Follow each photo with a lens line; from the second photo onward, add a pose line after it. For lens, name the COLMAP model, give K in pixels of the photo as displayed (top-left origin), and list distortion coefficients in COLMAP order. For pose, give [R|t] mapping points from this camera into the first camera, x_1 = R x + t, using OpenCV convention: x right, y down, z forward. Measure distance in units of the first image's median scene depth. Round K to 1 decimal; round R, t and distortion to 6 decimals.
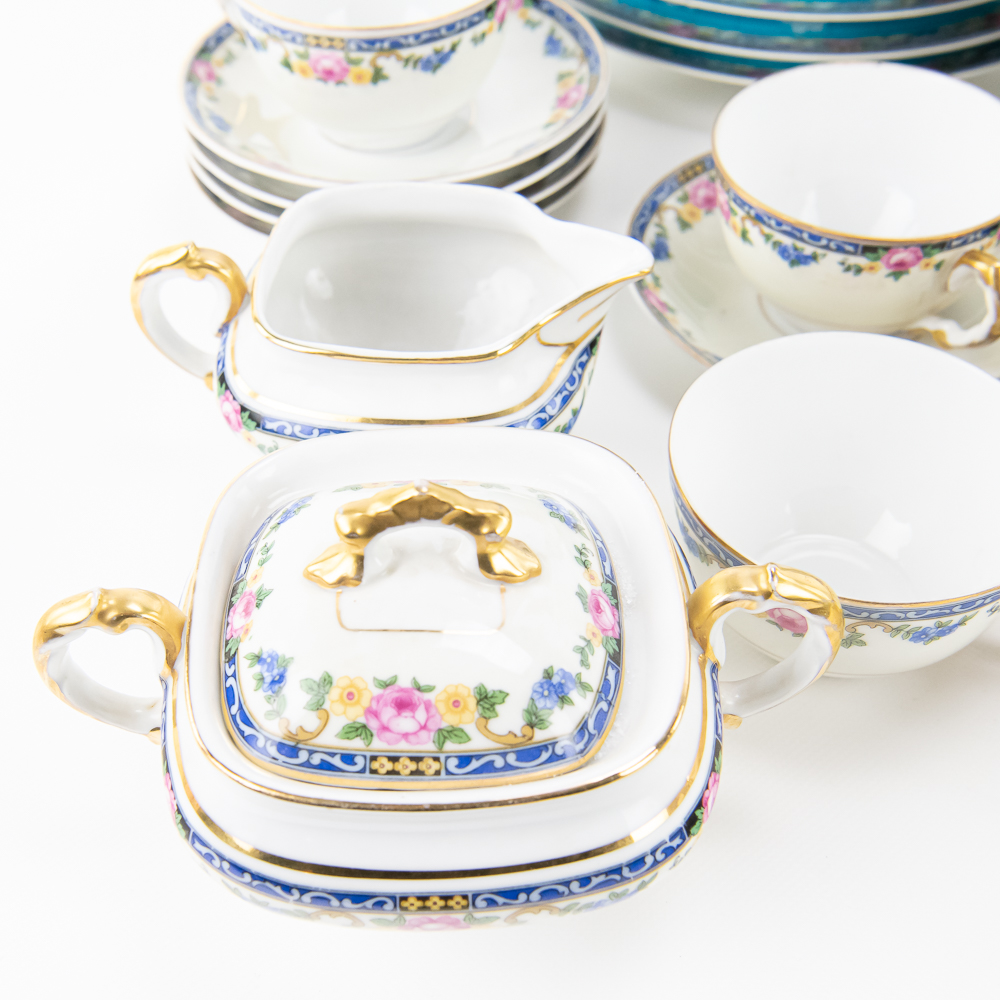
lens RADIAL K [[1510.3, 0, 467.8], [0, 1510.3, 561.4], [0, 0, 1]] dist [0.002009, 0.000000]
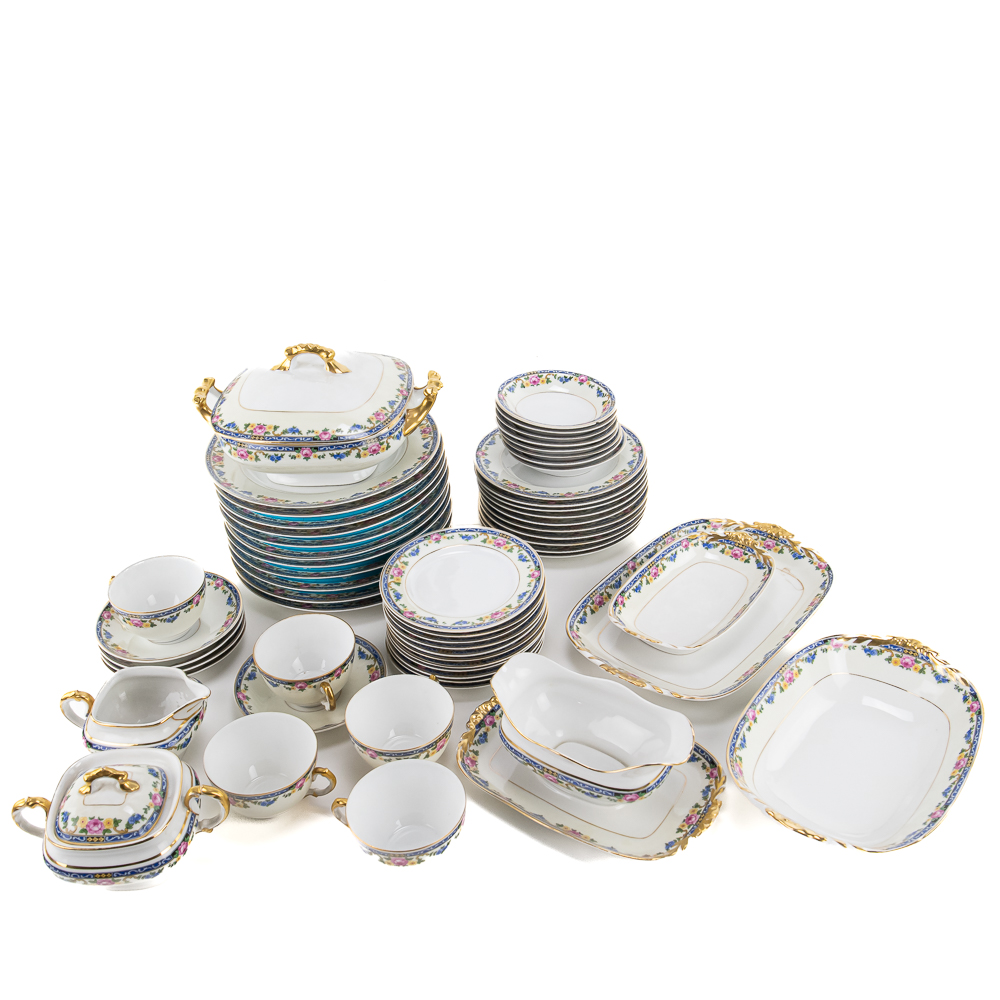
lens RADIAL K [[1096.6, 0, 498.6], [0, 1096.6, 497.5], [0, 0, 1]] dist [-0.062743, 0.000000]
pose [[0.999108, -0.032287, 0.027209, 0.713357], [0.038103, 0.967102, -0.251519, 0.014565], [-0.018193, 0.252331, 0.967470, -1.472126]]
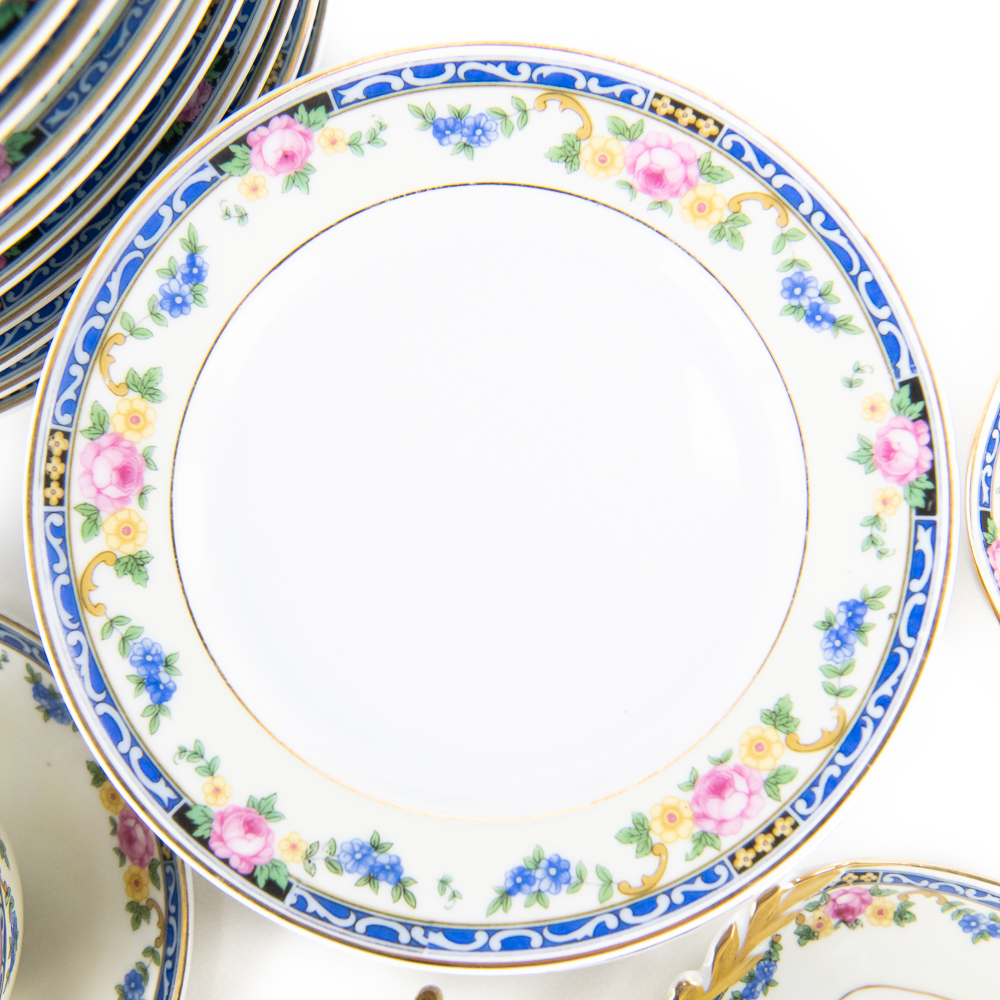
lens RADIAL K [[1329.5, 0, 492.3], [0, 1329.5, 495.3], [0, 0, 1]] dist [-0.024975, 0.000000]
pose [[0.987019, -0.156983, 0.033898, 0.672565], [0.104478, 0.787931, 0.606835, -0.833876], [-0.121973, -0.595416, 0.794105, 0.740788]]
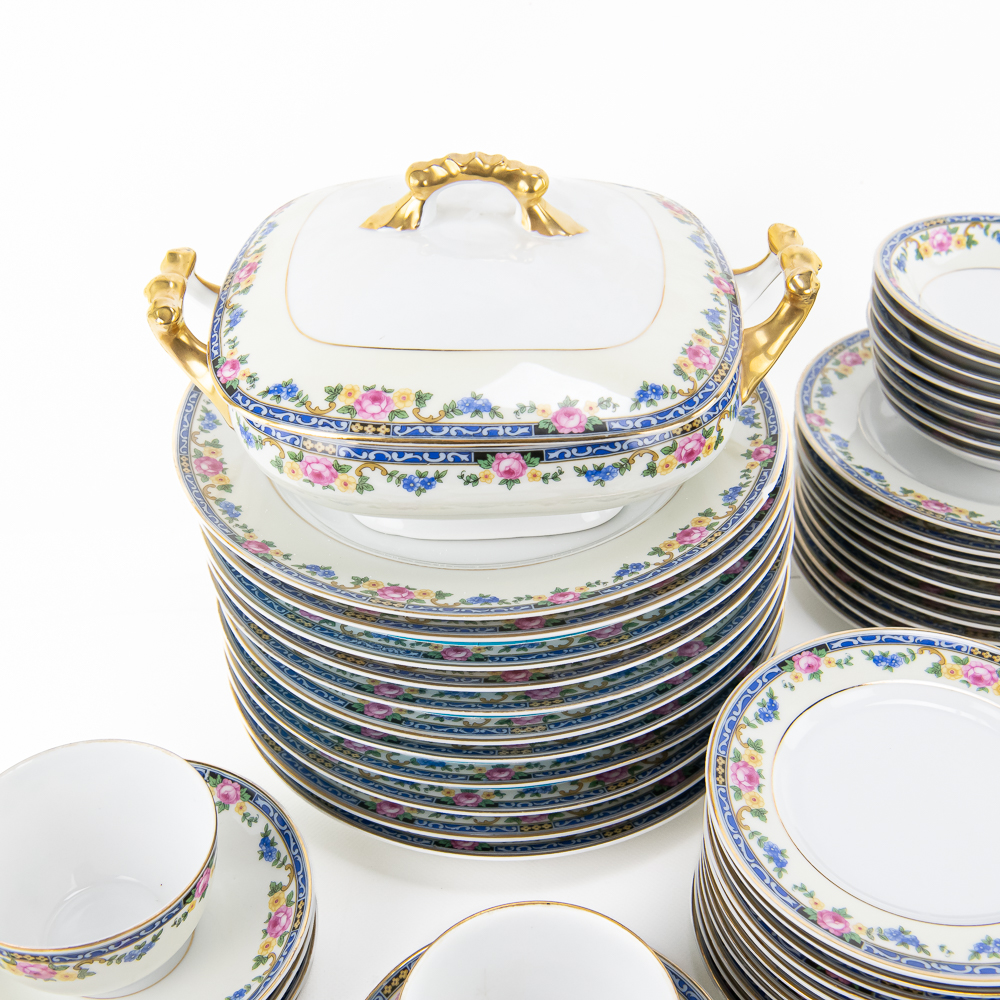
lens RADIAL K [[1505.0, 0, 500.4], [0, 1505.0, 509.7], [0, 0, 1]] dist [0.039931, 0.000000]
pose [[0.992186, -0.063280, 0.107533, 0.167093], [0.080373, 0.983362, -0.162908, -0.537385], [-0.095435, 0.170278, 0.980764, -0.165556]]
